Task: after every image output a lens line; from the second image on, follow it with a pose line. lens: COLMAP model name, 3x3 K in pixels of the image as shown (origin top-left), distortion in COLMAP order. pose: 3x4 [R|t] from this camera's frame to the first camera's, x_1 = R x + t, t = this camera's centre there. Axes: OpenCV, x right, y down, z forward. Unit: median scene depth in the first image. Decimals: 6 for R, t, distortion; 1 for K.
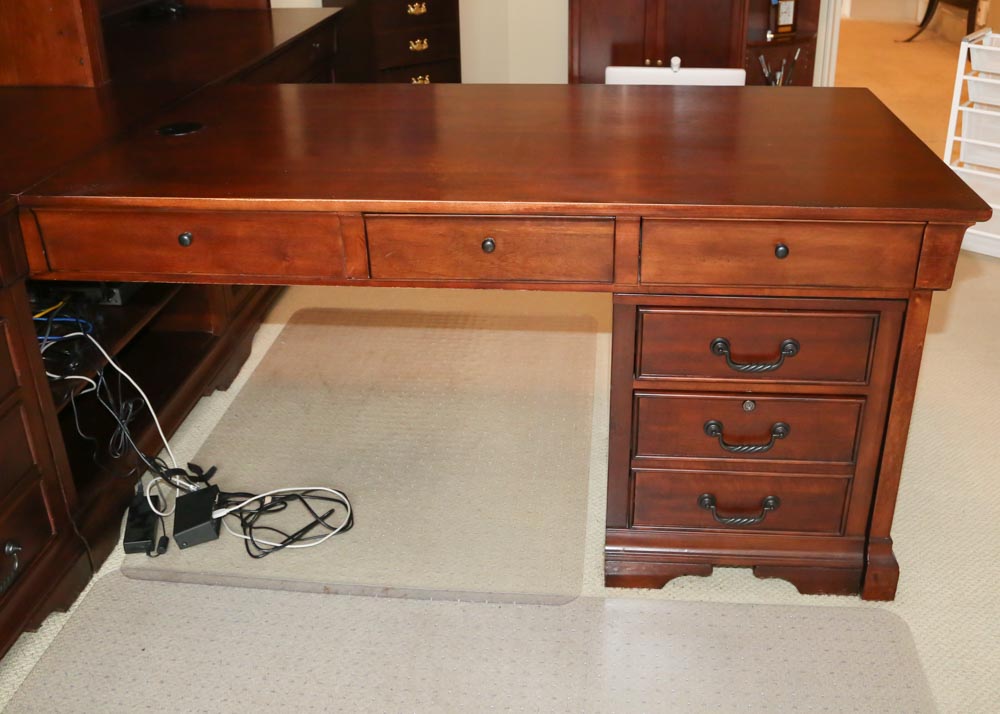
lens RADIAL K [[973.6, 0, 546.9], [0, 973.6, 260.7], [0, 0, 1]] dist [-0.071515, 0.029946]
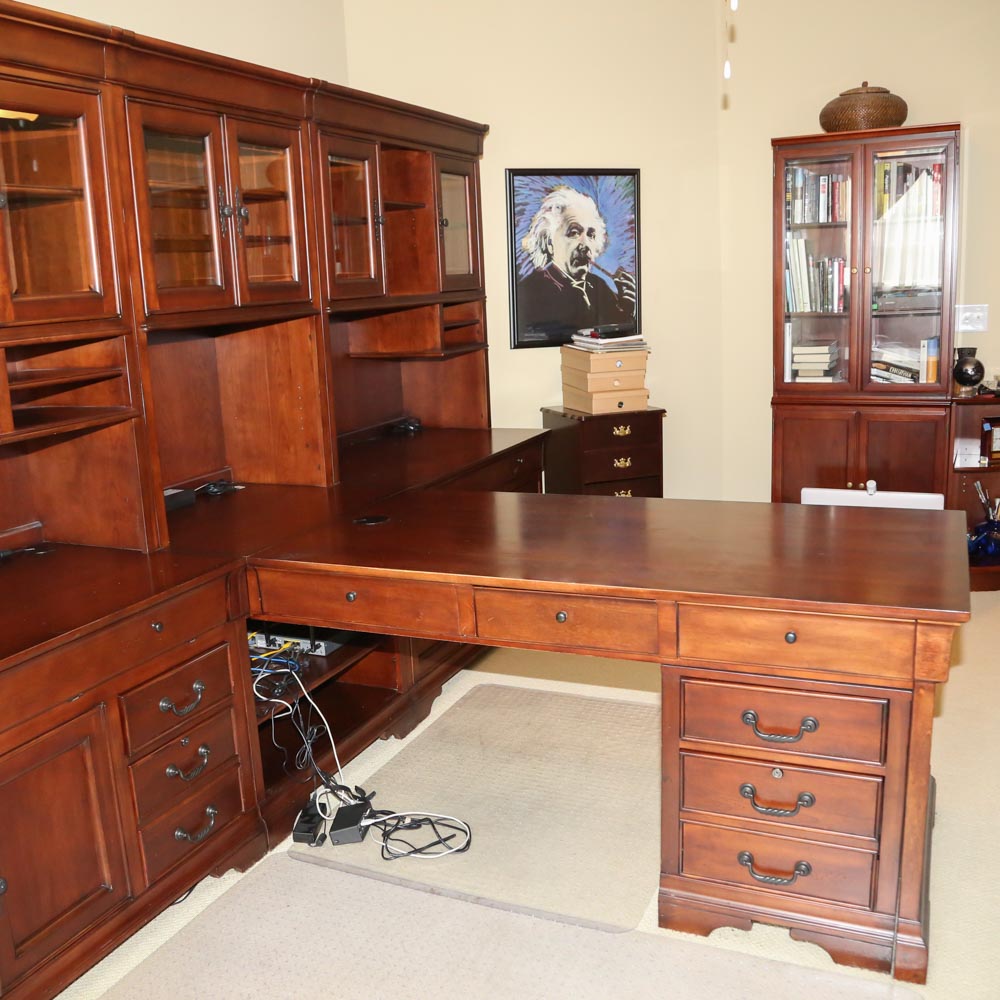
lens RADIAL K [[1042.7, 0, 500.0], [0, 1042.7, 500.0], [0, 0, 1]] dist [-0.072085, -0.009345]
pose [[0.942660, 0.035029, -0.331911, 0.275815], [-0.094285, 0.981919, -0.164150, 0.058127], [0.320159, 0.186031, 0.928919, -0.297910]]
